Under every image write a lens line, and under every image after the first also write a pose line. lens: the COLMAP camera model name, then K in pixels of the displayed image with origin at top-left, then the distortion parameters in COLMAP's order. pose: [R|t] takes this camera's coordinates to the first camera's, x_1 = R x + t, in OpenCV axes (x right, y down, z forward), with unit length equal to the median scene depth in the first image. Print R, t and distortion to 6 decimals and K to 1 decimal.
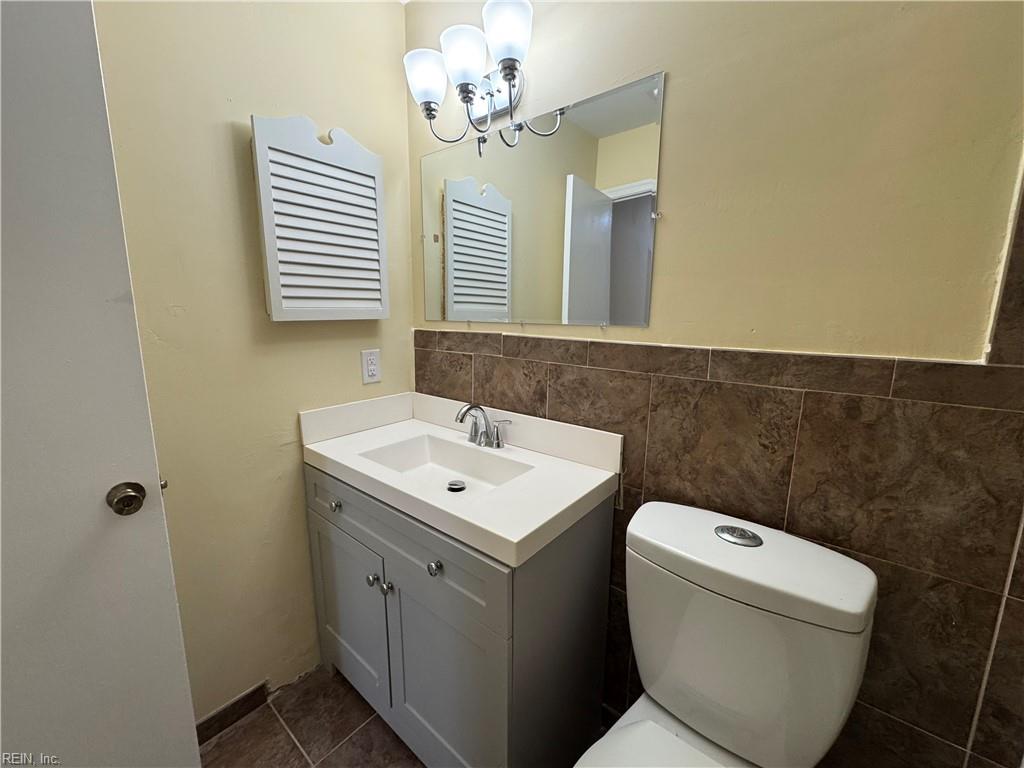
lens RADIAL K [[411.6, 0, 513.0], [0, 411.6, 383.2], [0, 0, 1]] dist [0.011708, 0.000050]
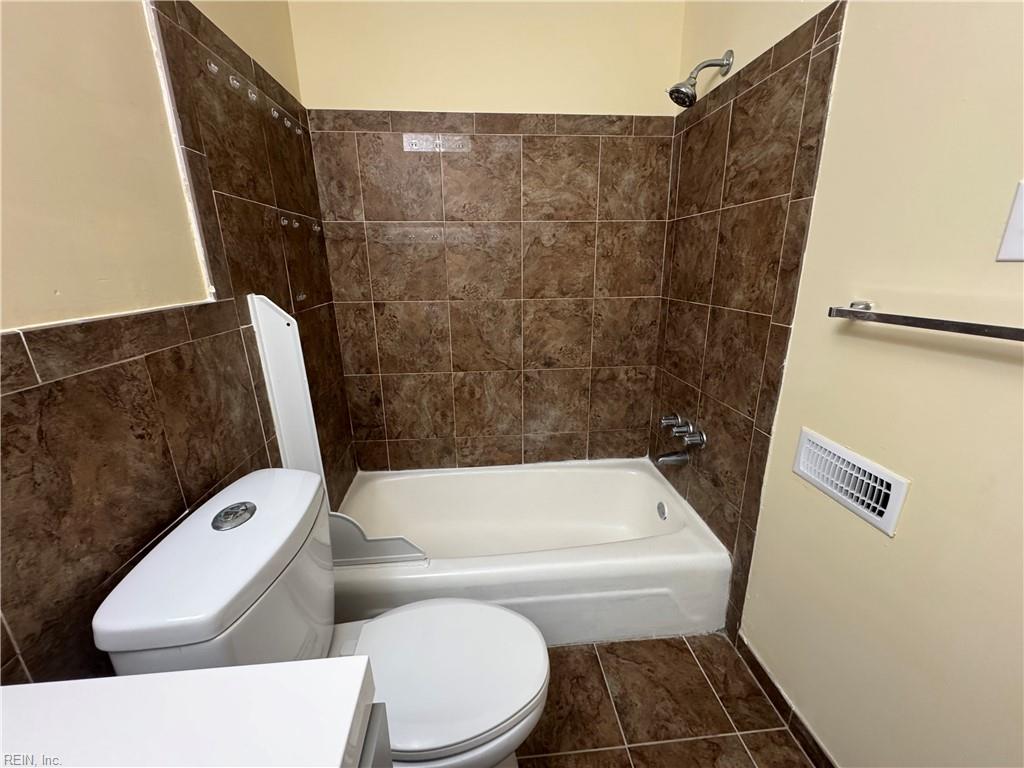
lens RADIAL K [[411.6, 0, 513.7], [0, 411.6, 384.1], [0, 0, 1]] dist [0.011708, 0.000050]
pose [[-0.693416, -0.202931, 0.691371, -0.432740], [0.138327, 0.904181, 0.404131, -0.167446], [-0.707135, 0.375866, -0.598903, 0.957123]]
